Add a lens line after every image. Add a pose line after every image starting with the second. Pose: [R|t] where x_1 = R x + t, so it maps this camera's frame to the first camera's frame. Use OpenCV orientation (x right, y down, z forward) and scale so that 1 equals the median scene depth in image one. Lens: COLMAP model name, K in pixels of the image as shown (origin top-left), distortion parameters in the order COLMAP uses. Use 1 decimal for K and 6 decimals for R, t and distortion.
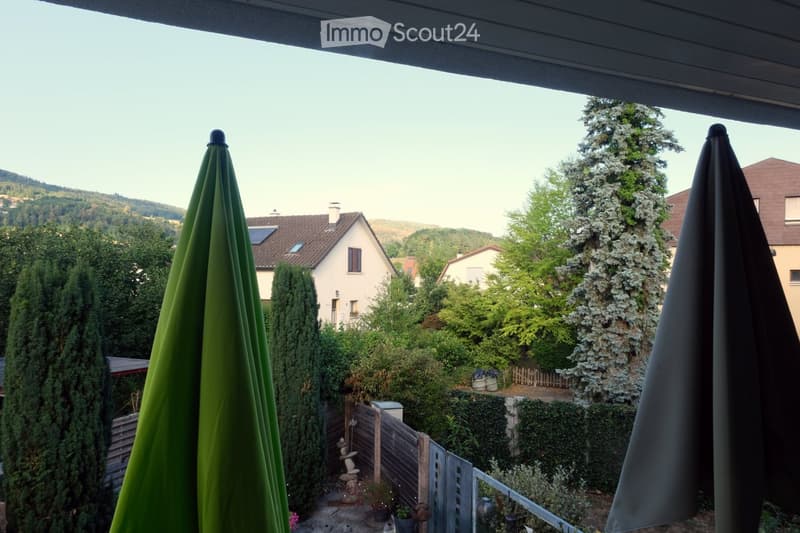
lens RADIAL K [[557.6, 0, 396.5], [0, 557.6, 268.5], [0, 0, 1]] dist [0.005375, -0.000175]
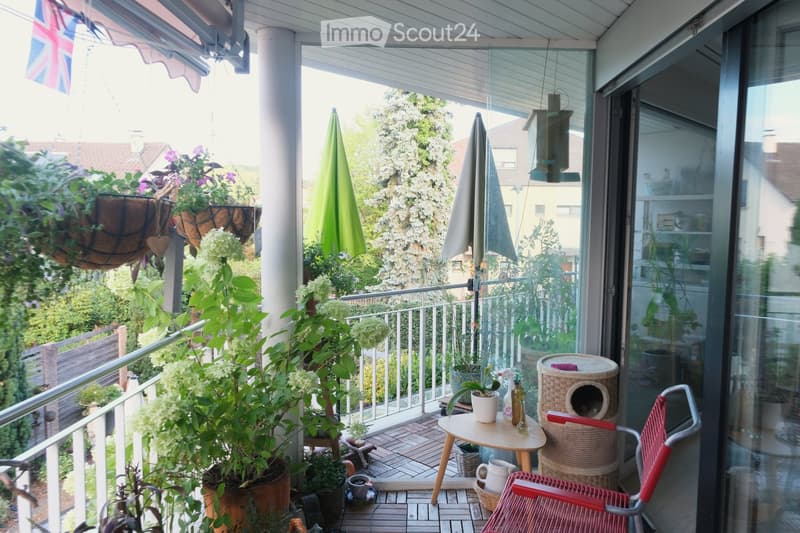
lens RADIAL K [[557.6, 0, 403.2], [0, 557.6, 268.7], [0, 0, 1]] dist [0.005375, -0.000175]
pose [[0.932521, -0.027344, 0.360080, -0.066764], [-0.011508, 0.994372, 0.105313, 0.018781], [-0.360933, -0.102351, 0.926958, -0.127427]]
